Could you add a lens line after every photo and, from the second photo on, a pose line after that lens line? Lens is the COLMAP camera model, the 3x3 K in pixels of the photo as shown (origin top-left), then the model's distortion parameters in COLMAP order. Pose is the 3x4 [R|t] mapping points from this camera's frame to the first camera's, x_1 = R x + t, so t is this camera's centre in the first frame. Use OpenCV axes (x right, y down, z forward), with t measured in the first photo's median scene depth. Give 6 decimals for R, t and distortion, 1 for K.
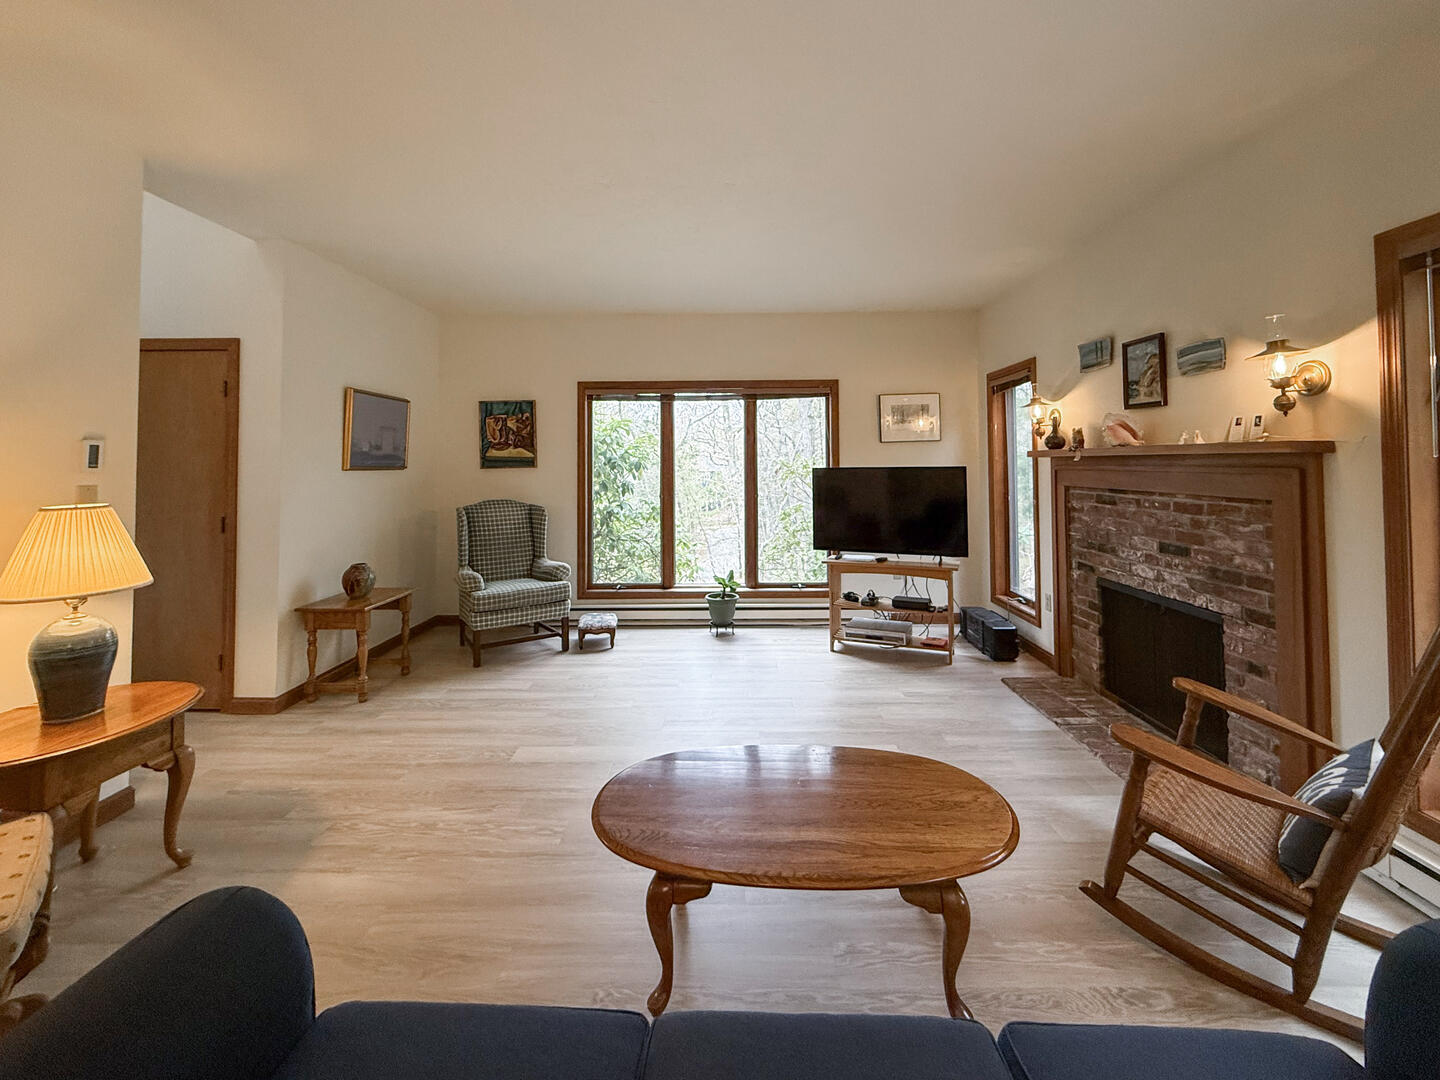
lens RADIAL K [[593.1, 0, 742.2], [0, 593.1, 446.2], [0, 0, 1]] dist [0.001845, 0.000129]
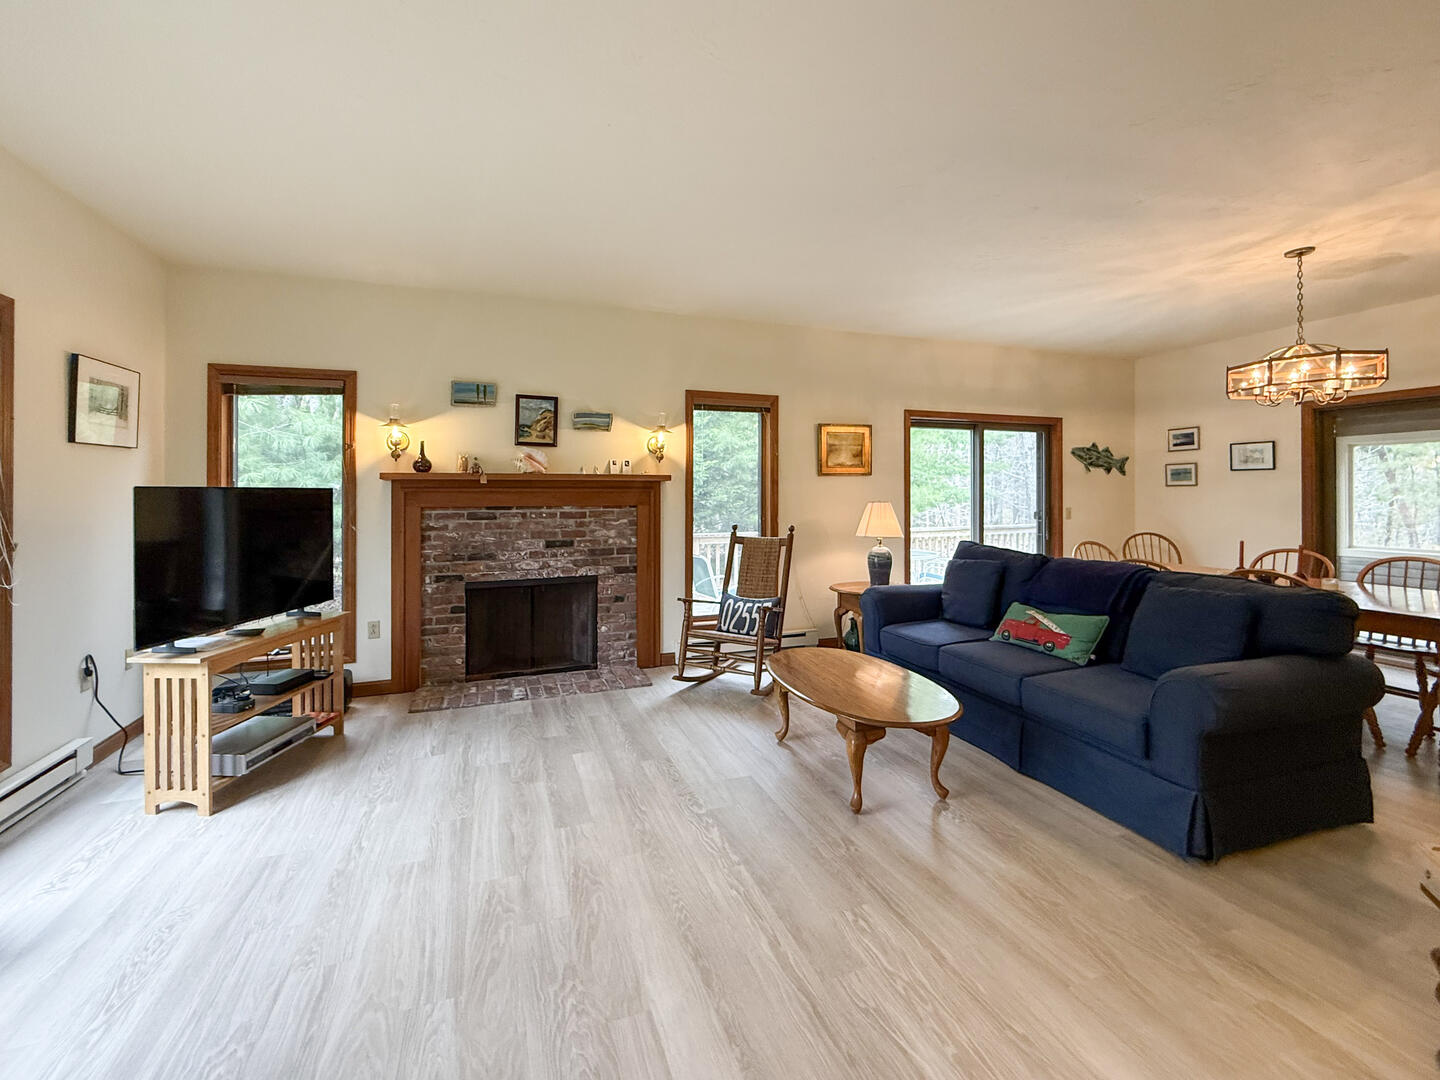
lens RADIAL K [[593.1, 0, 688.8], [0, 593.1, 494.1], [0, 0, 1]] dist [0.001845, 0.000129]
pose [[-0.302863, 0.008096, 0.953000, -0.781370], [-0.022369, 0.999628, -0.015601, 0.063603], [-0.952772, -0.026042, -0.302569, 1.122996]]
